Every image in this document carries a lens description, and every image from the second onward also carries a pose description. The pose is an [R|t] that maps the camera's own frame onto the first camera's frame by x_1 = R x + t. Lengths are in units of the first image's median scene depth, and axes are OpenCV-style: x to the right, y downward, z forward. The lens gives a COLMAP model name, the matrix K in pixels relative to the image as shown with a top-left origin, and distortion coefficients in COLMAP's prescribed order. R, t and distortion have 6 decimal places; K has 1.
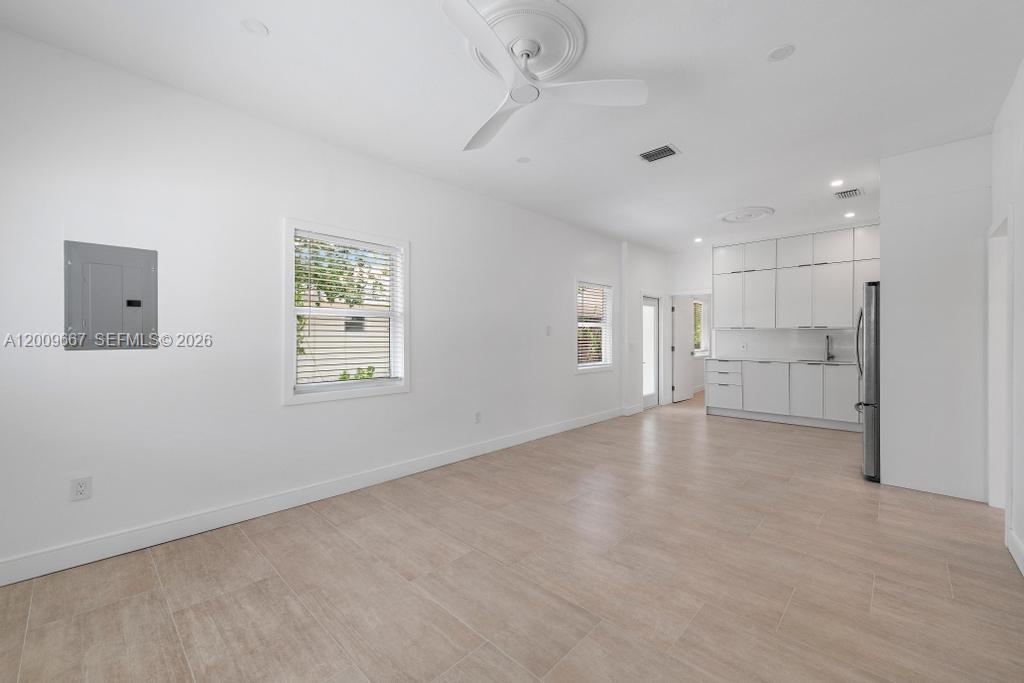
lens RADIAL K [[409.4, 0, 515.9], [0, 409.4, 340.4], [0, 0, 1]] dist [0.001945, 0.000040]
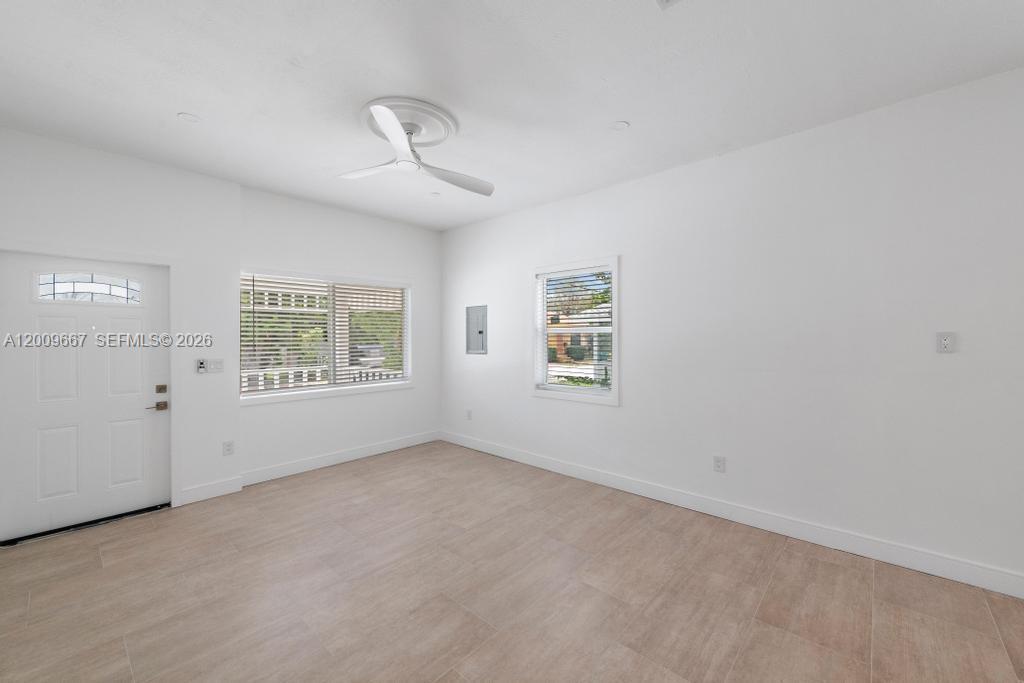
lens RADIAL K [[409.4, 0, 519.5], [0, 409.4, 339.2], [0, 0, 1]] dist [0.001945, 0.000040]
pose [[0.018188, 0.003115, -0.999830, 1.082355], [-0.004209, 0.999987, 0.003039, -0.058886], [0.999826, 0.004153, 0.018201, 1.091616]]
